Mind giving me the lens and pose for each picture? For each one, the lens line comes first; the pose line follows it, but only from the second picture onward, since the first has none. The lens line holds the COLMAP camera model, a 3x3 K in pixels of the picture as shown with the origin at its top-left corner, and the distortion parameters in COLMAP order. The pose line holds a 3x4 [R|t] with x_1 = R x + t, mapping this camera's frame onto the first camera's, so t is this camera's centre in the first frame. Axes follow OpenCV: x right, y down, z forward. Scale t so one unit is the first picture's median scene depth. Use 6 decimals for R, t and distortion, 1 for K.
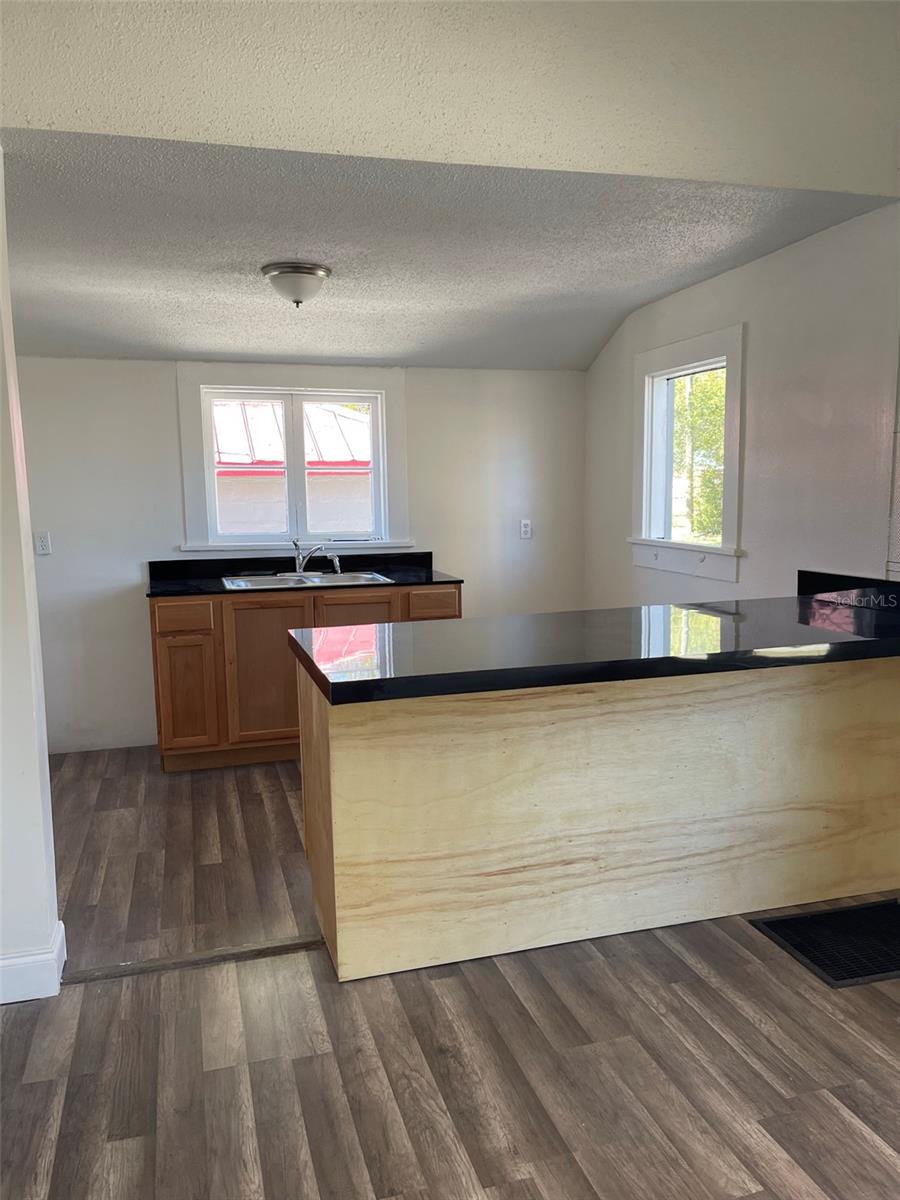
lens RADIAL K [[901.1, 0, 452.0], [0, 901.1, 609.1], [0, 0, 1]] dist [0.057346, -0.072695]
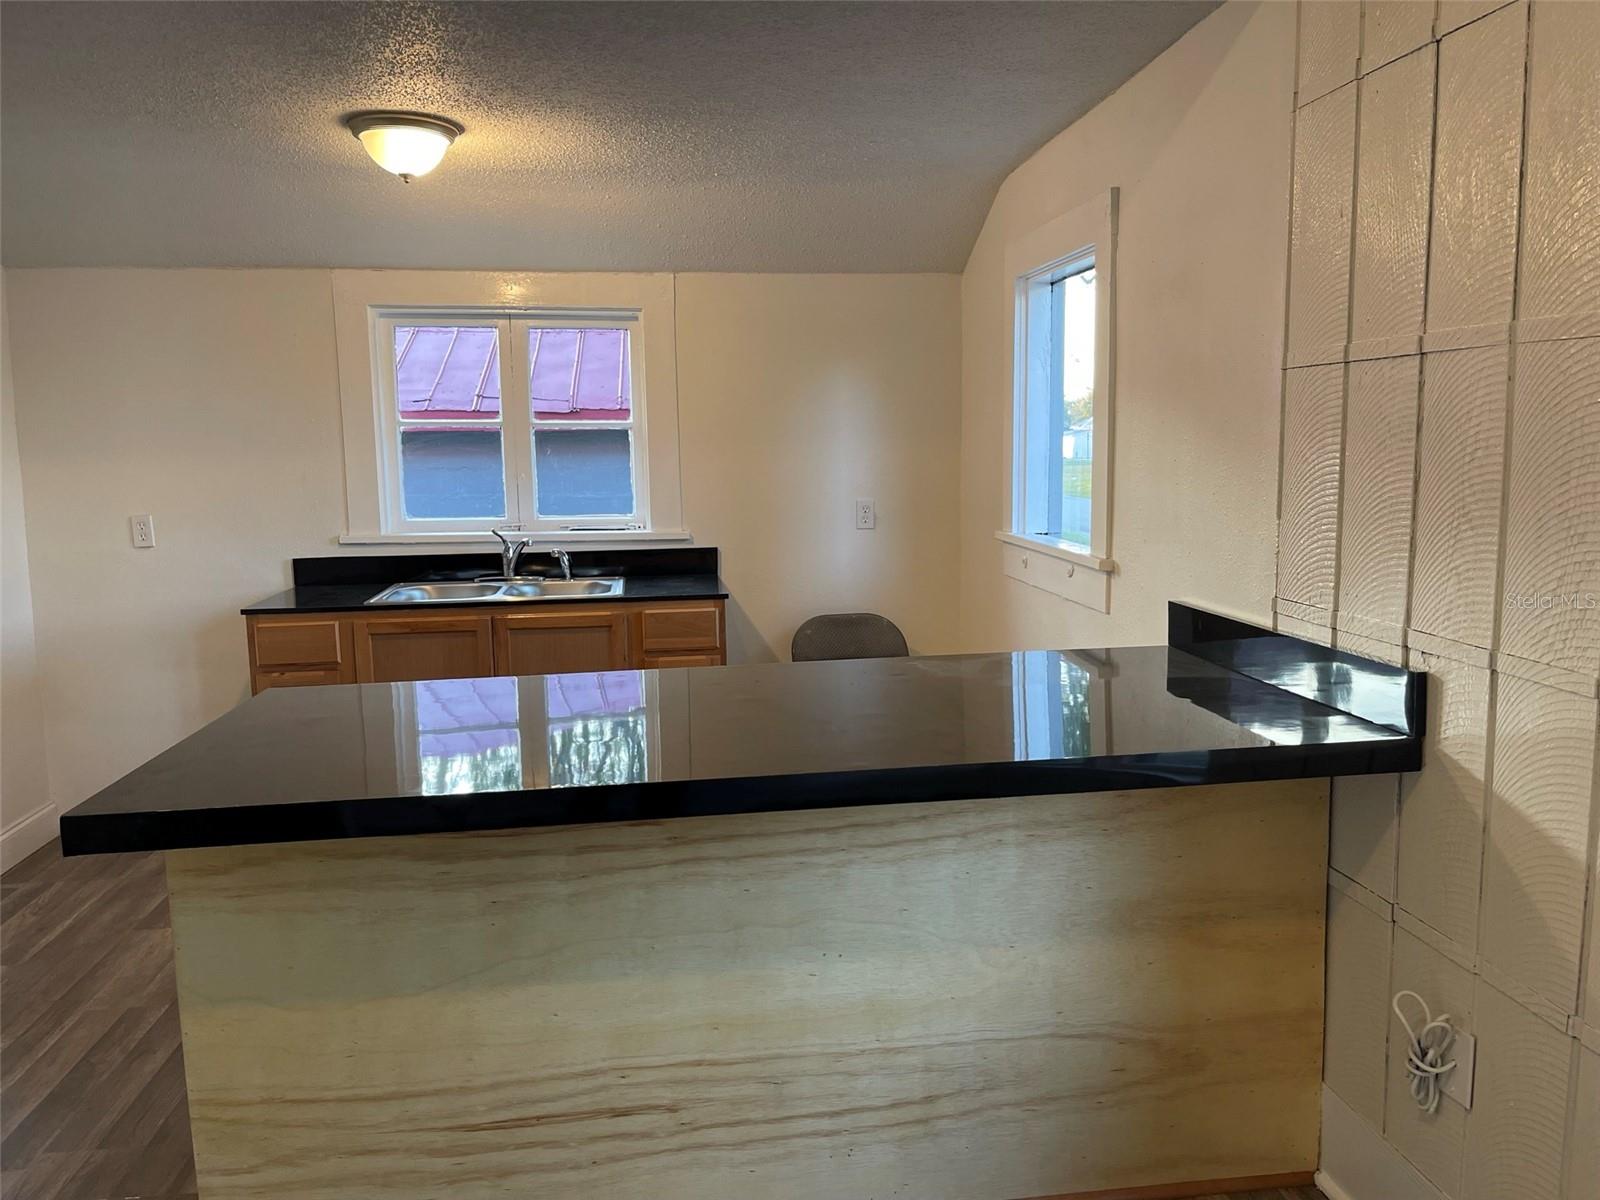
lens RADIAL K [[1220.3, 0, 800.0], [0, 1220.3, 600.0], [0, 0, 1]] dist [0.067267, -0.073843]
pose [[0.987710, 0.018833, -0.155162, 0.358116], [-0.018851, 0.999821, 0.001361, -0.053889], [0.155160, 0.001580, 0.987888, 0.231727]]
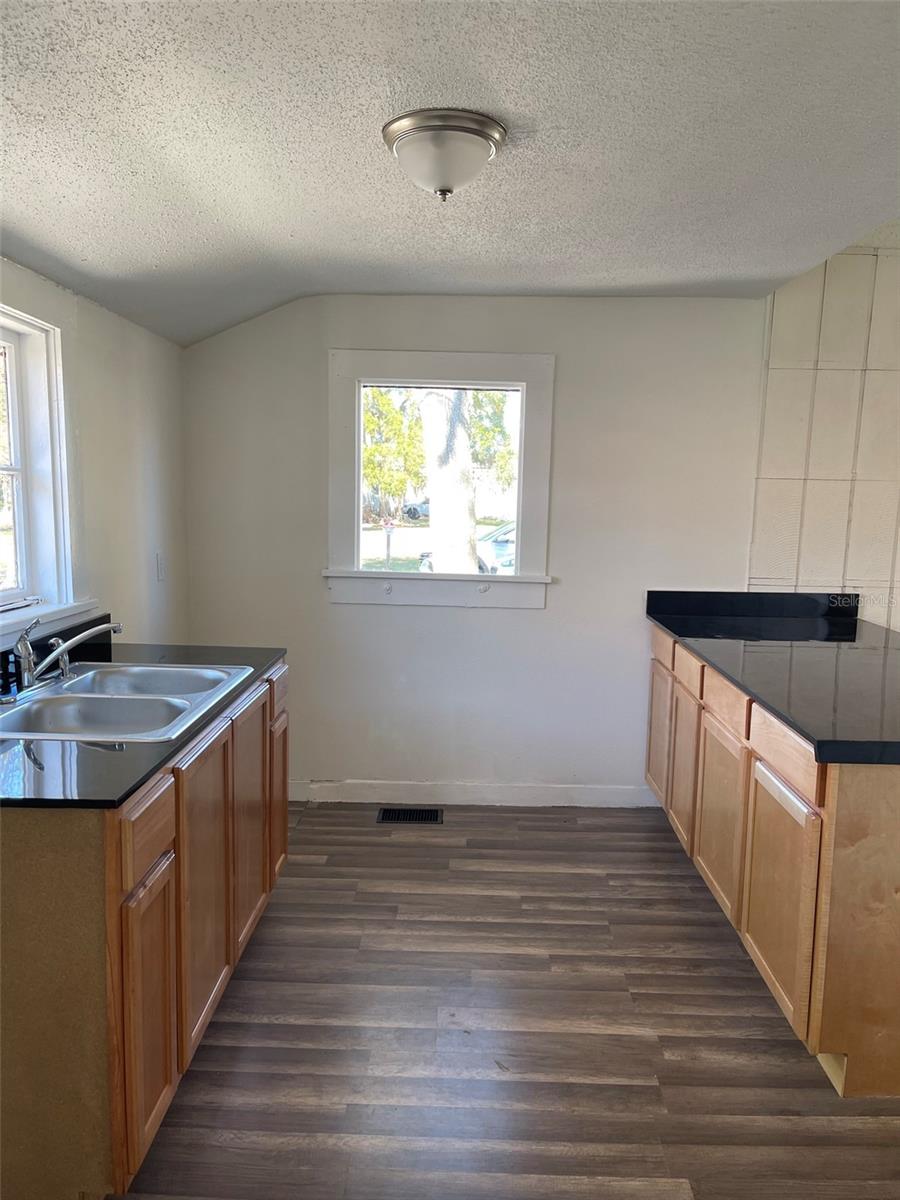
lens RADIAL K [[901.1, 0, 452.0], [0, 901.1, 609.1], [0, 0, 1]] dist [0.057346, -0.072695]
pose [[0.306342, -0.098446, 0.946817, -1.022127], [0.104768, 0.992082, 0.069254, -0.166470], [-0.946138, 0.077981, 0.314231, 1.173055]]
